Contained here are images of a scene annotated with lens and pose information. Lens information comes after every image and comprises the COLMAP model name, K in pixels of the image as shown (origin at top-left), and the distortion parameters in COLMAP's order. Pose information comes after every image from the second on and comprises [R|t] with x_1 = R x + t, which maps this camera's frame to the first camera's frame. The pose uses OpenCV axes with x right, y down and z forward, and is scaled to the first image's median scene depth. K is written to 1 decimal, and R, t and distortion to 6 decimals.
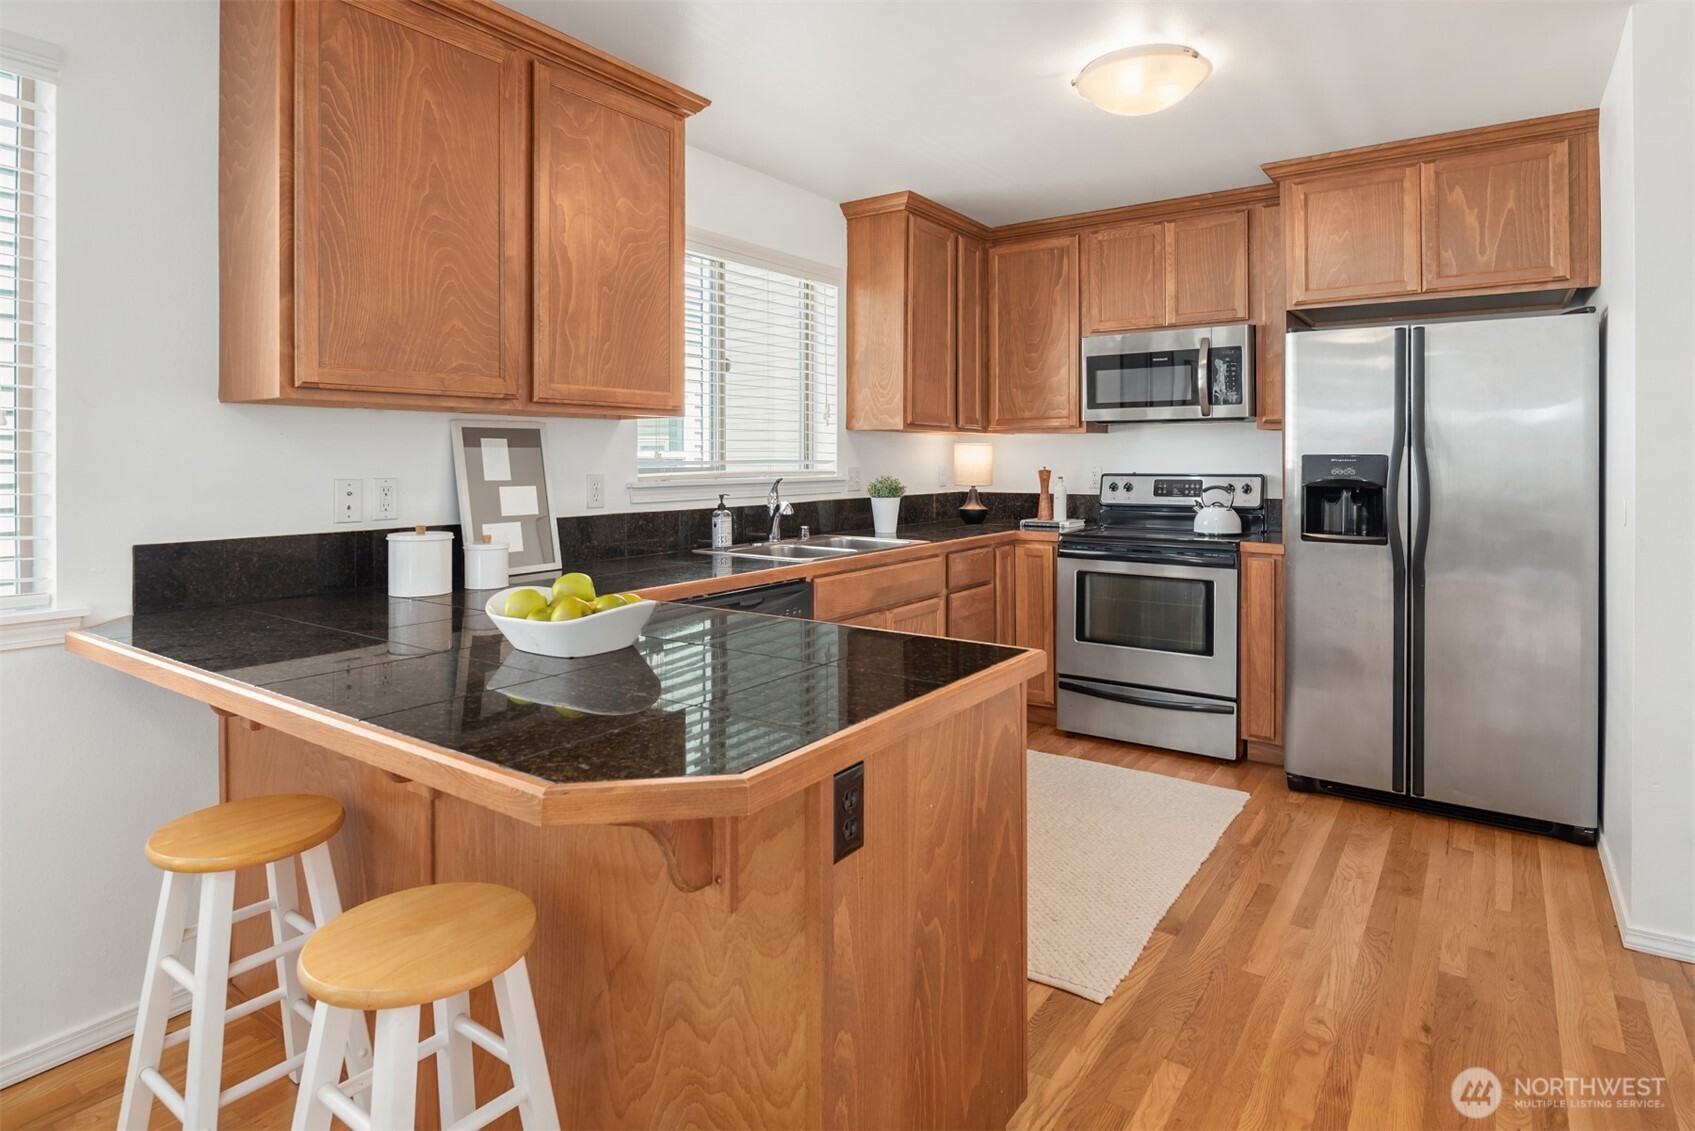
lens RADIAL K [[914.5, 0, 842.6], [0, 914.5, 457.8], [0, 0, 1]] dist [0.000093, -0.007075]
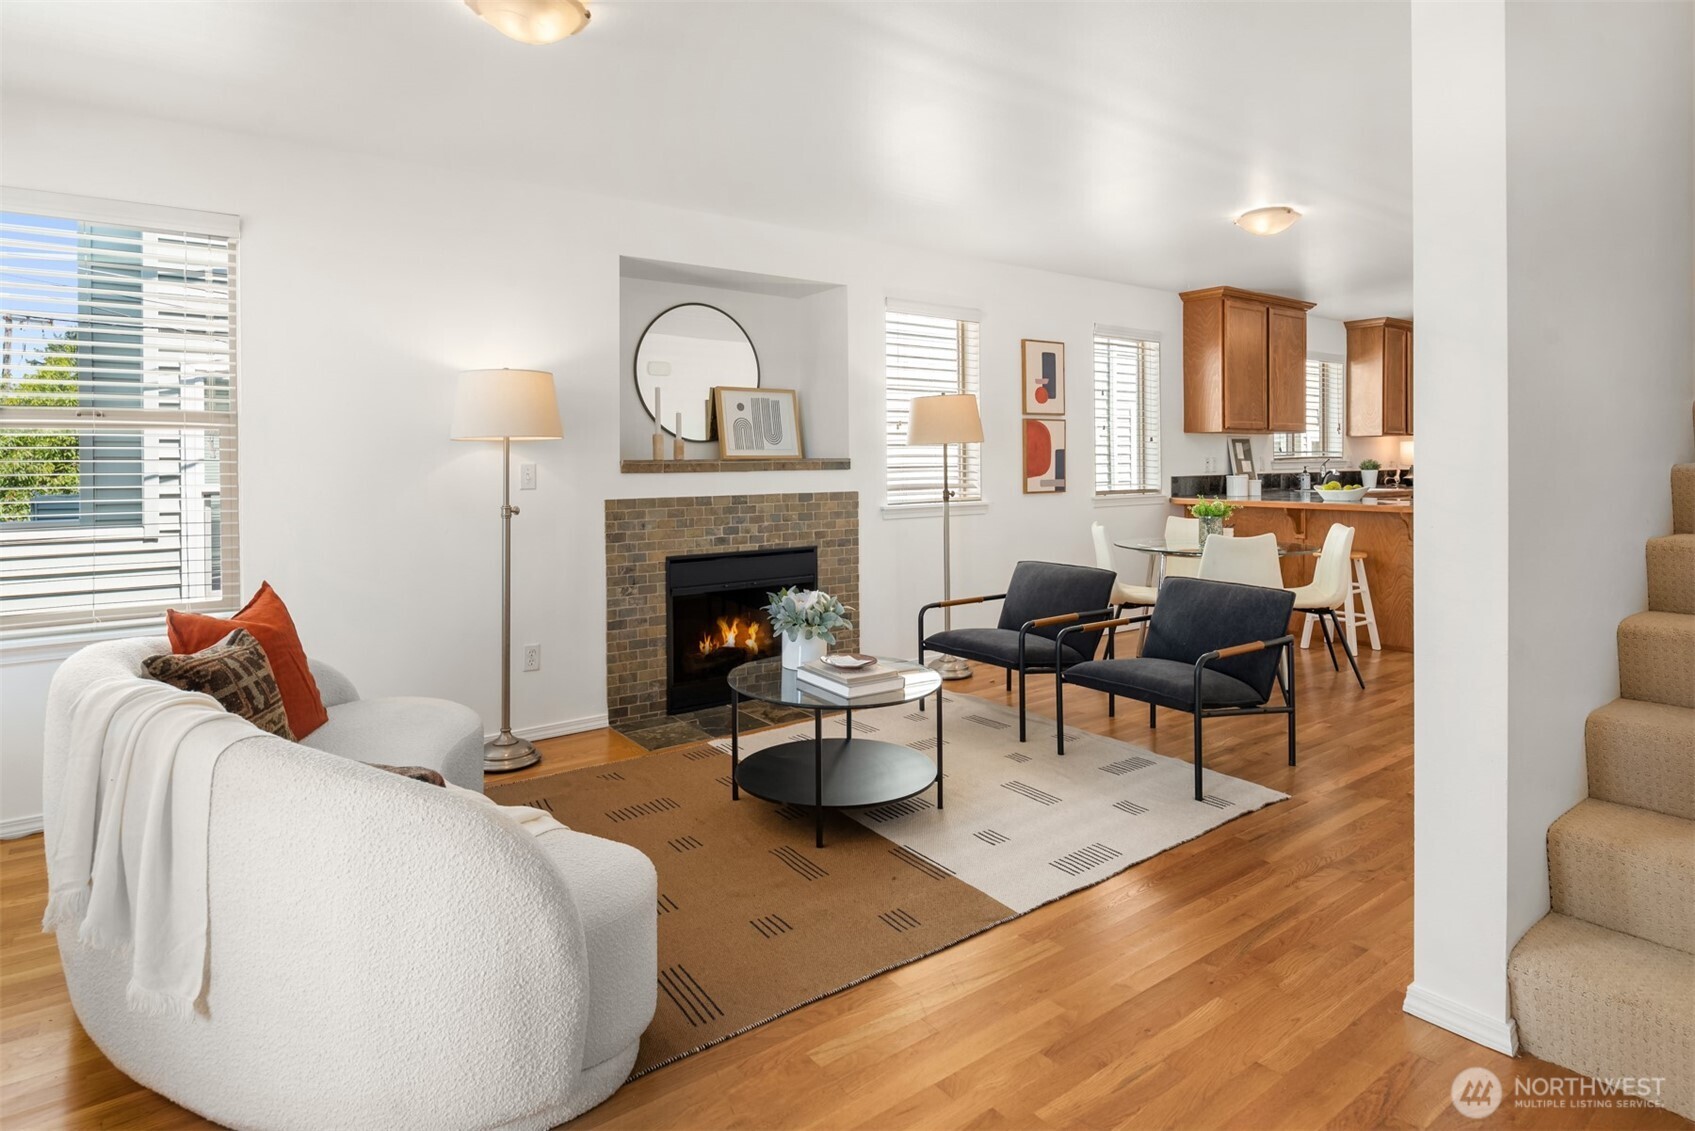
lens RADIAL K [[914.5, 0, 846.4], [0, 914.5, 474.3], [0, 0, 1]] dist [0.000093, -0.007075]
pose [[0.951634, -0.001960, -0.307228, -0.528812], [0.007461, 0.999832, 0.016733, 0.013982], [0.307143, -0.018216, 0.951489, -1.538279]]
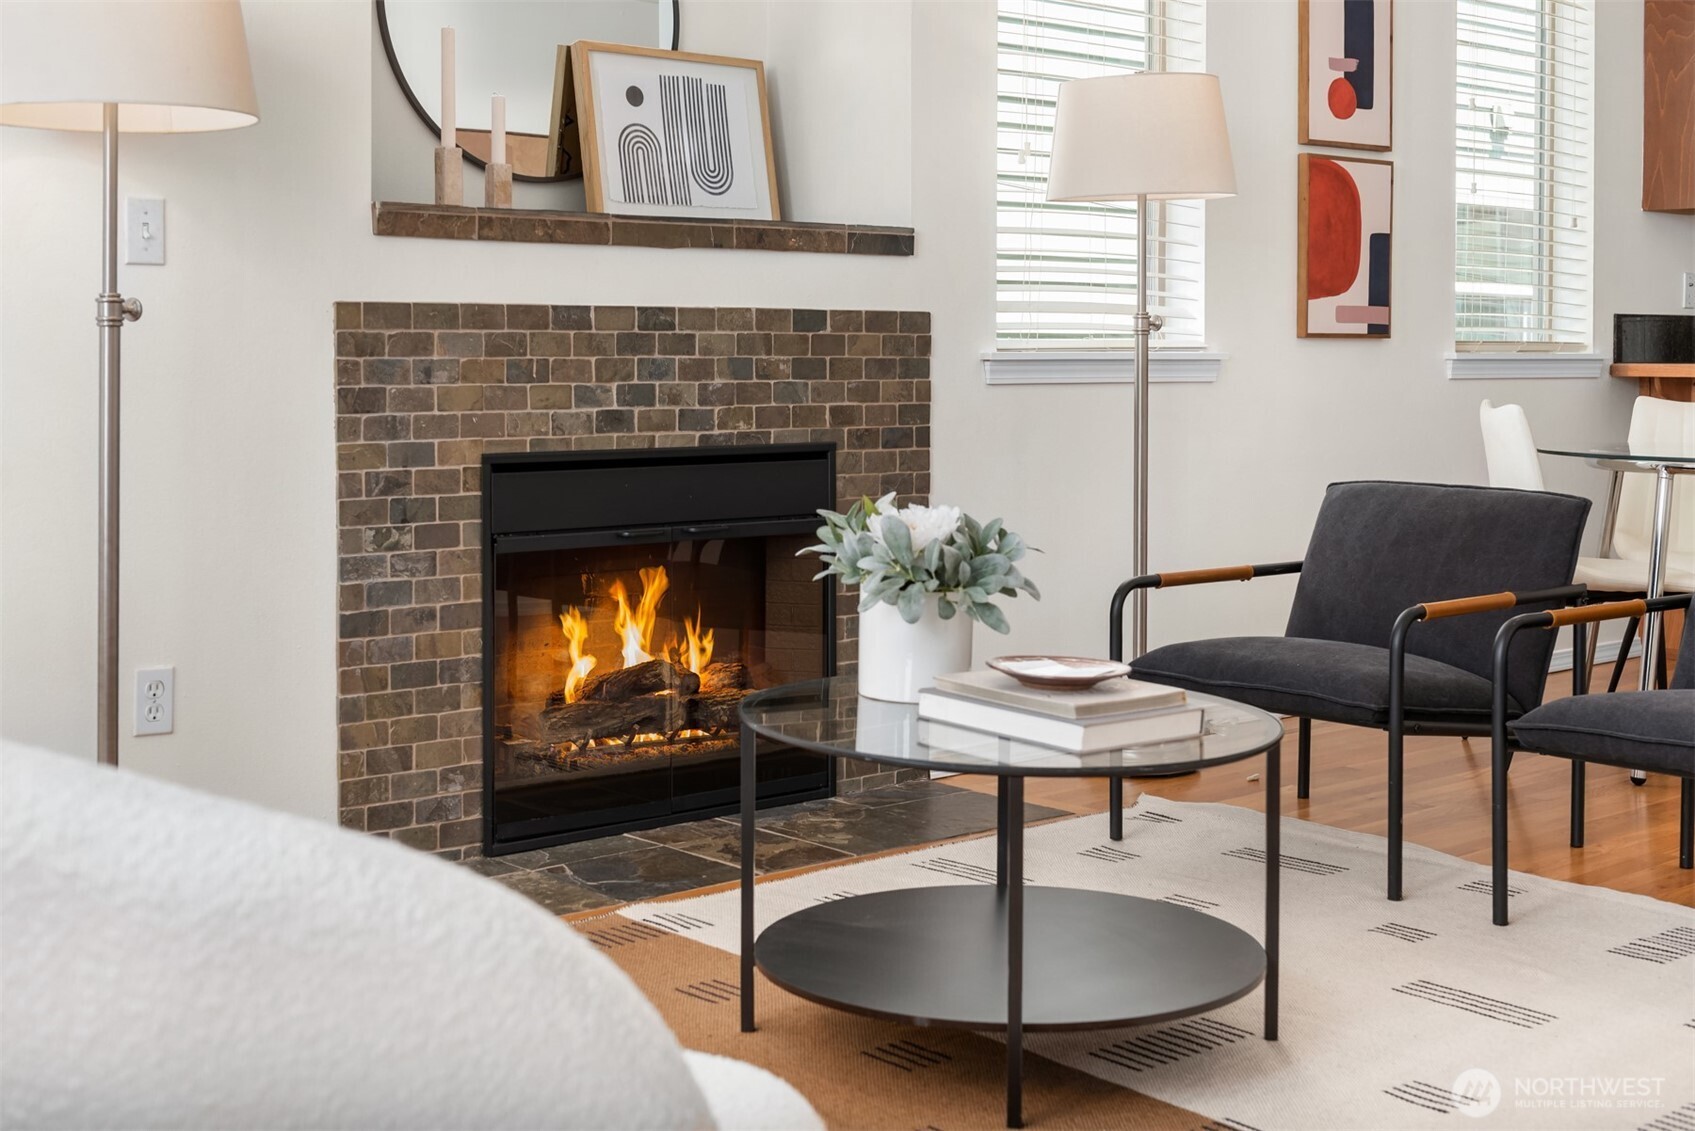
lens RADIAL K [[2196.9, 0, 860.9], [0, 2196.9, 433.2], [0, 0, 1]] dist [-0.002917, 0.000000]
pose [[0.975328, 0.012124, -0.220428, -0.696173], [-0.003312, 0.999182, 0.040301, 0.088898], [0.220736, -0.038577, 0.974570, -1.529052]]
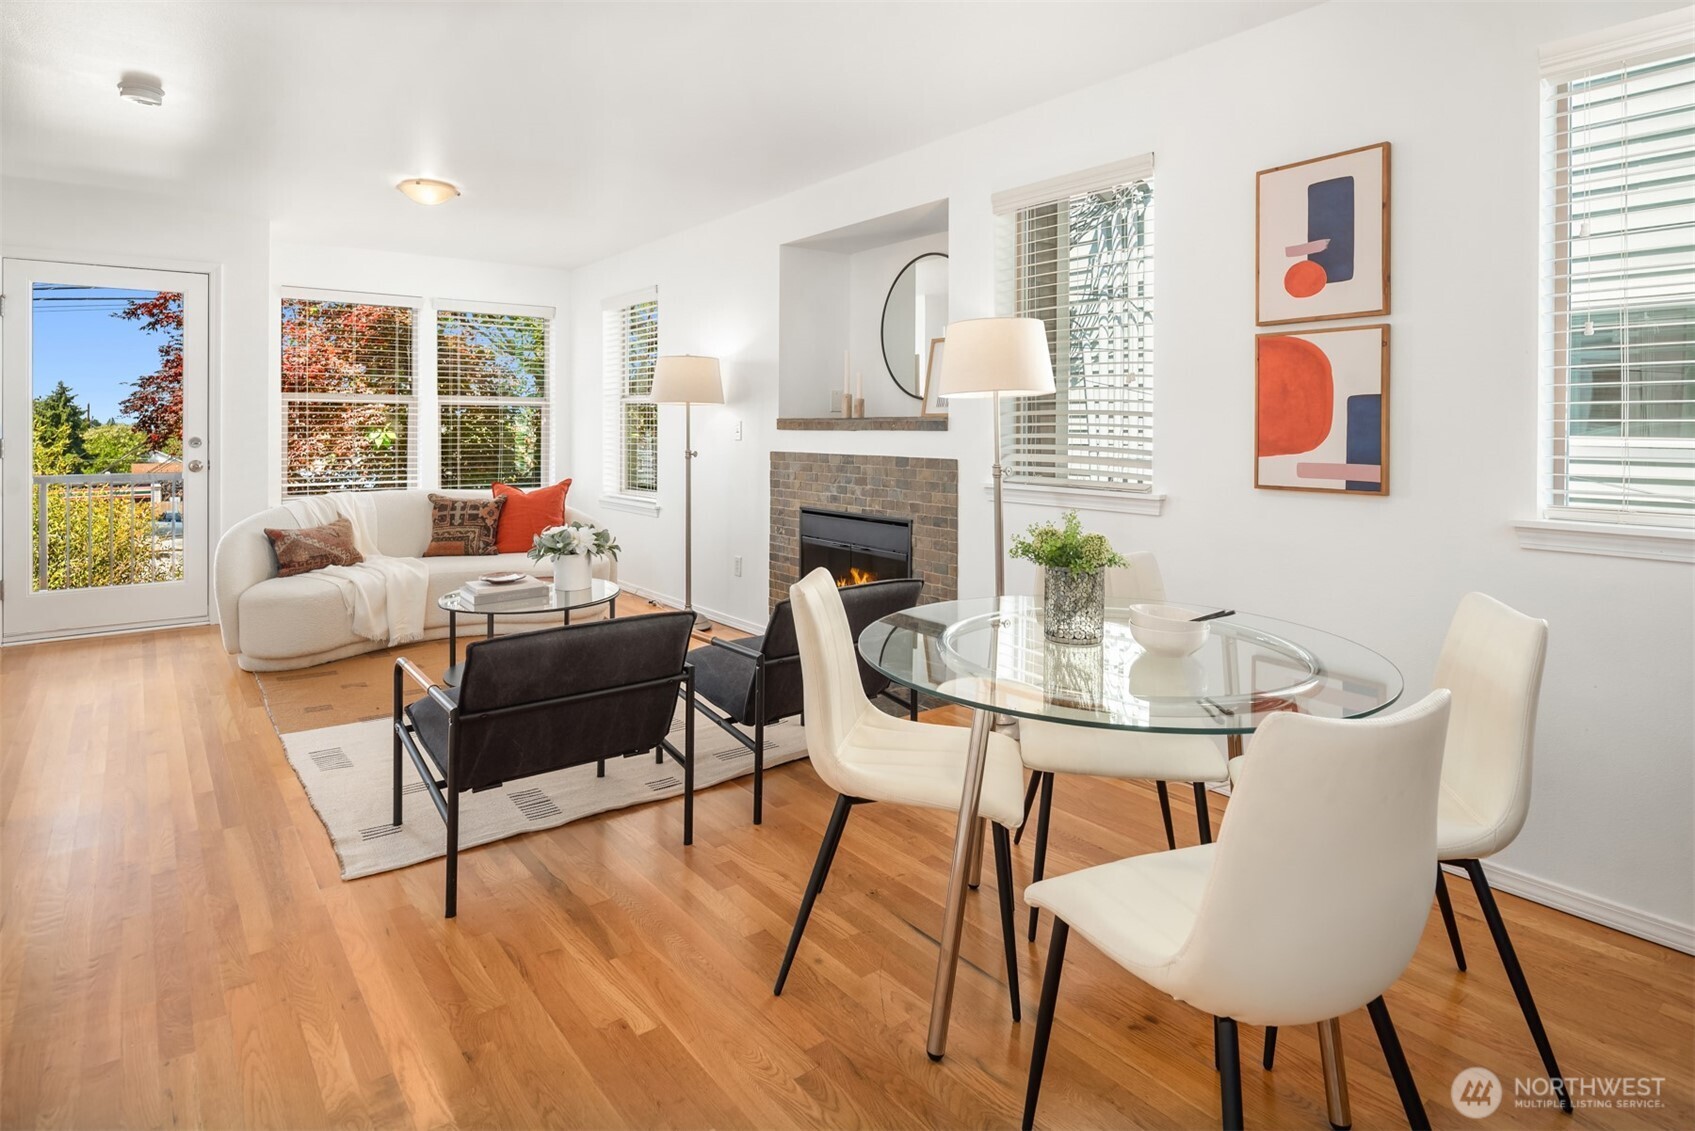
lens RADIAL K [[914.5, 0, 835.1], [0, 914.5, 432.0], [0, 0, 1]] dist [0.000093, -0.007075]
pose [[-0.293034, 0.009863, -0.956051, 0.183768], [0.002315, 0.999951, 0.009606, 0.020818], [0.956099, 0.000602, -0.293043, 0.087885]]
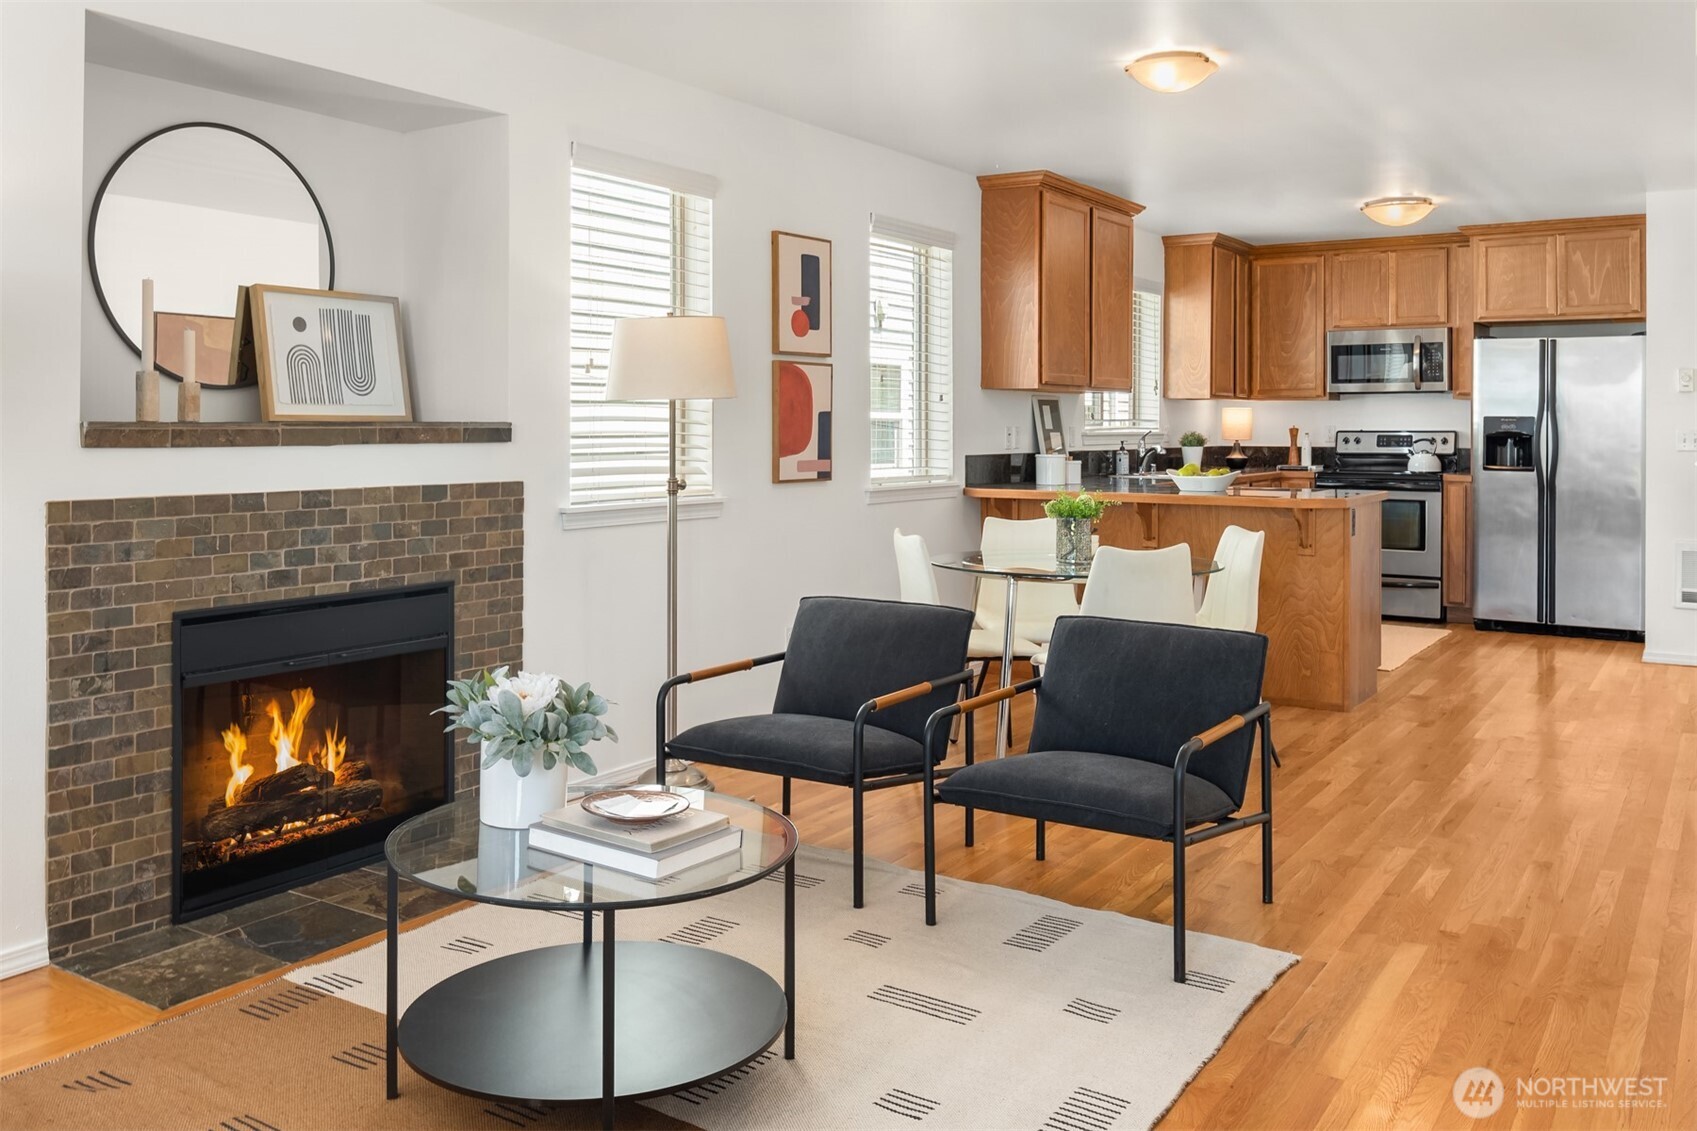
lens RADIAL K [[1409.0, 0, 846.1], [0, 1409.0, 423.9], [0, 0, 1]] dist [-0.002566, -0.004926]
pose [[0.998873, 0.003708, 0.047328, -0.735094], [-0.003727, 0.999993, 0.000307, 0.012620], [-0.047327, -0.000483, 0.998879, -1.421295]]
